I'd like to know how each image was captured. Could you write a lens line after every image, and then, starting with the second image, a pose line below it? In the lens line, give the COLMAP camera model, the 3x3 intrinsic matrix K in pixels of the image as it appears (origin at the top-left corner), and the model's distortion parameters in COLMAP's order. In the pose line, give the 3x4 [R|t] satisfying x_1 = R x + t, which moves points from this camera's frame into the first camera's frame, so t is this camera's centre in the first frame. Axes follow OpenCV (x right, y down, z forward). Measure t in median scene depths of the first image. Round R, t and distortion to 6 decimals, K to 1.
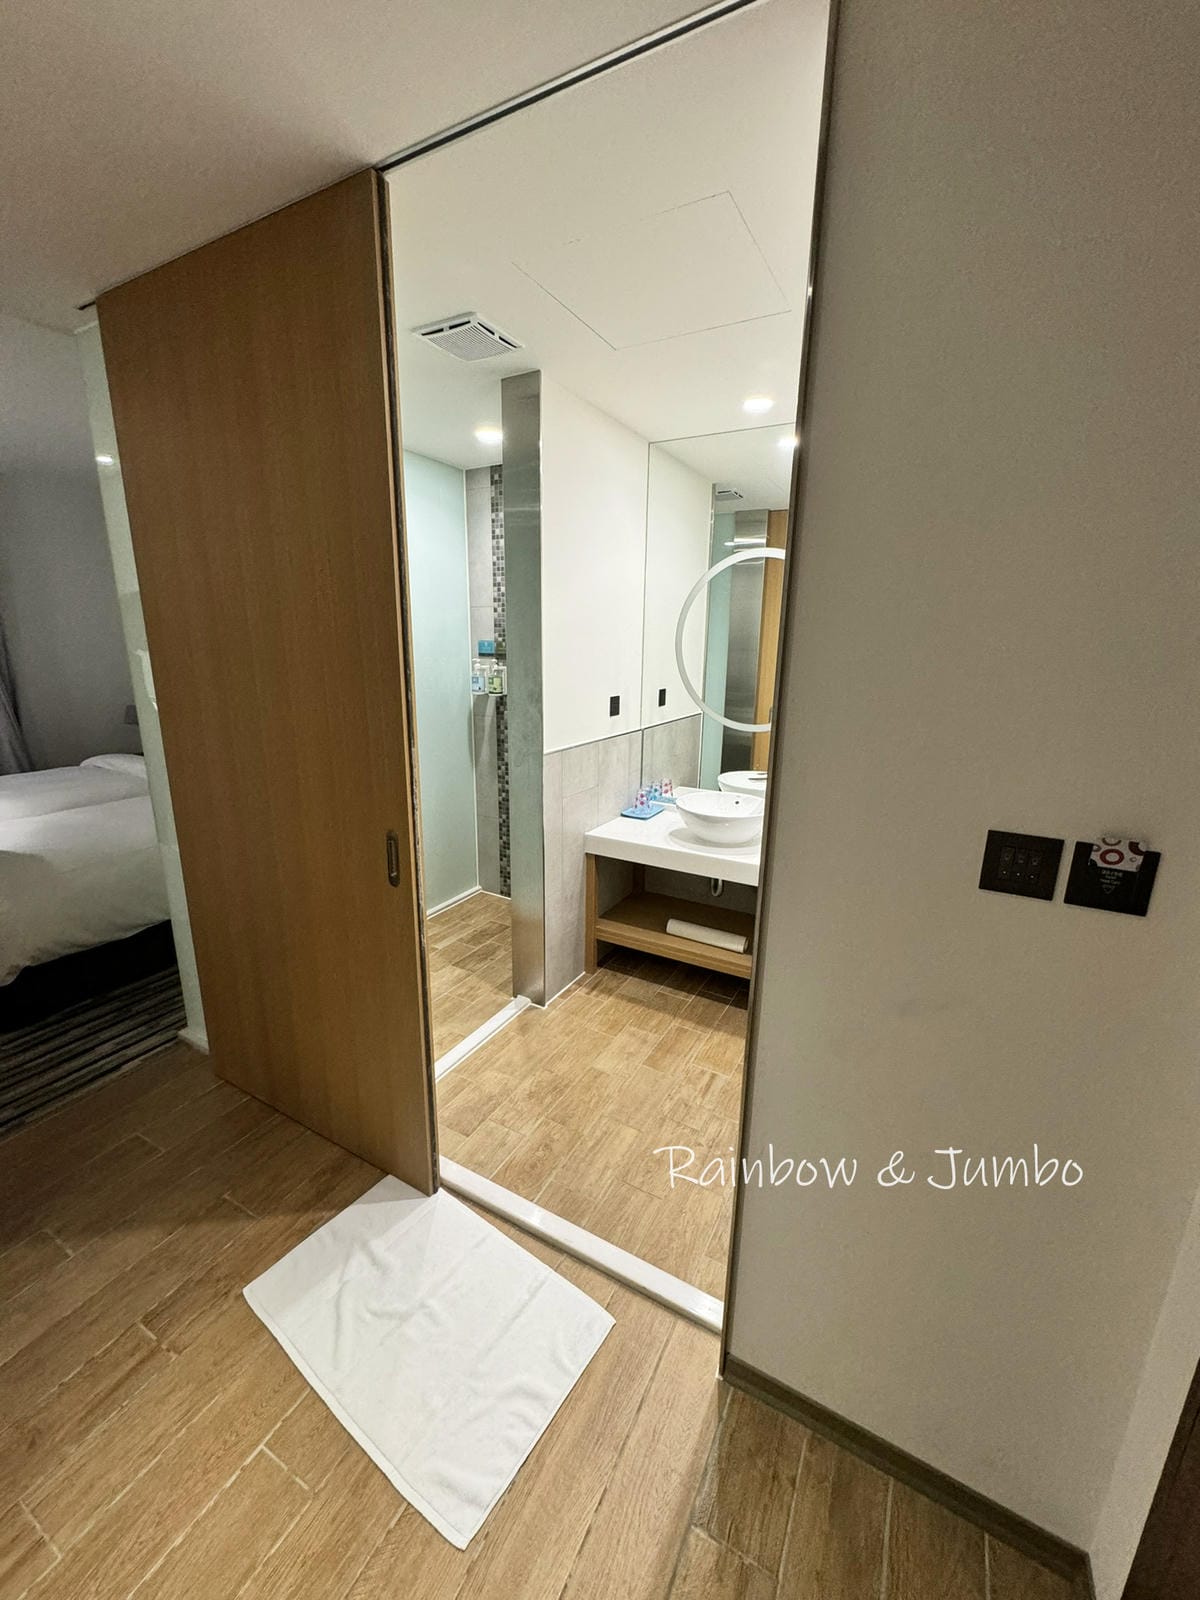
lens RADIAL K [[642.1, 0, 591.9], [0, 642.1, 805.3], [0, 0, 1]] dist [0.000586, 0.000187]
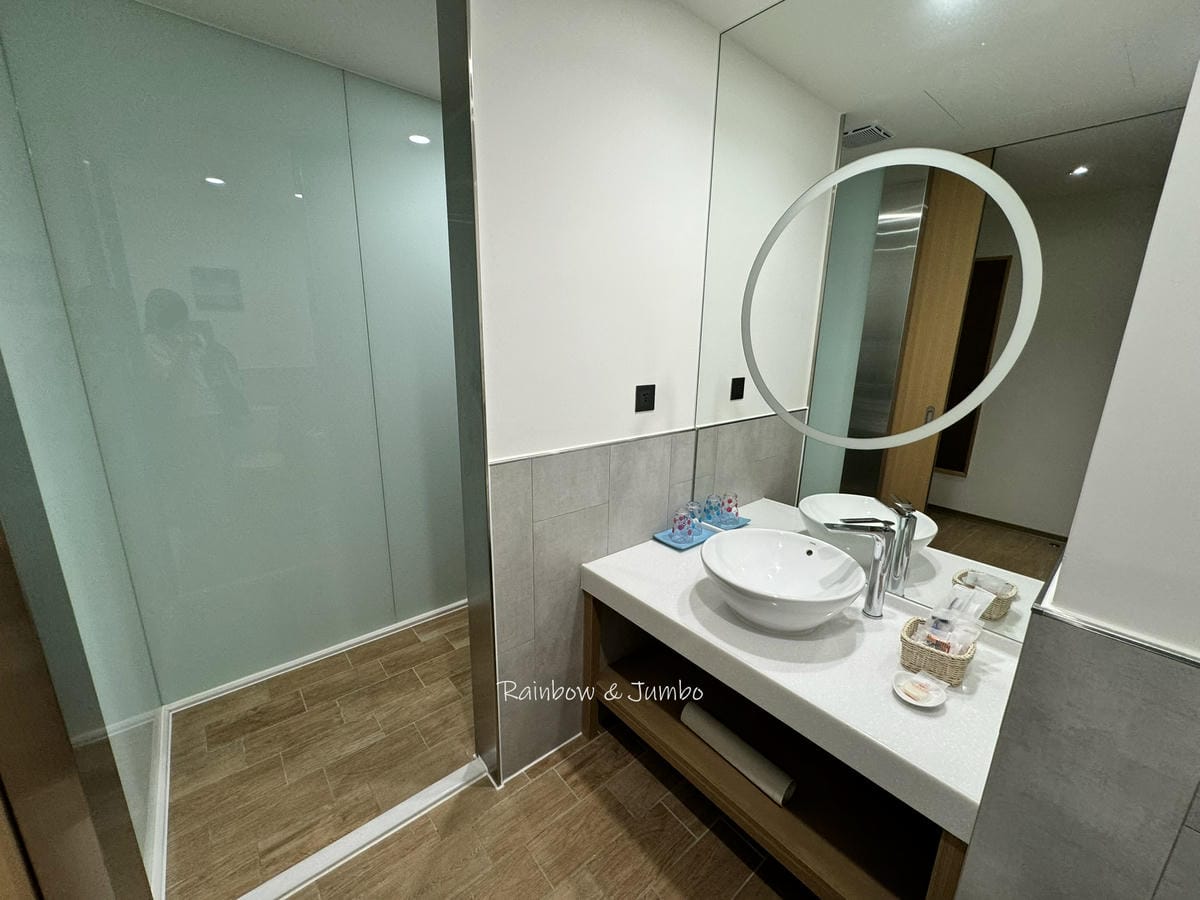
lens RADIAL K [[481.6, 0, 605.5], [0, 481.6, 443.1], [0, 0, 1]] dist [0.000586, 0.000187]
pose [[0.938669, 0.095313, -0.331385, 0.212121], [-0.101912, 0.994790, -0.002548, -0.111623], [0.329416, 0.036164, 0.943492, 0.528251]]
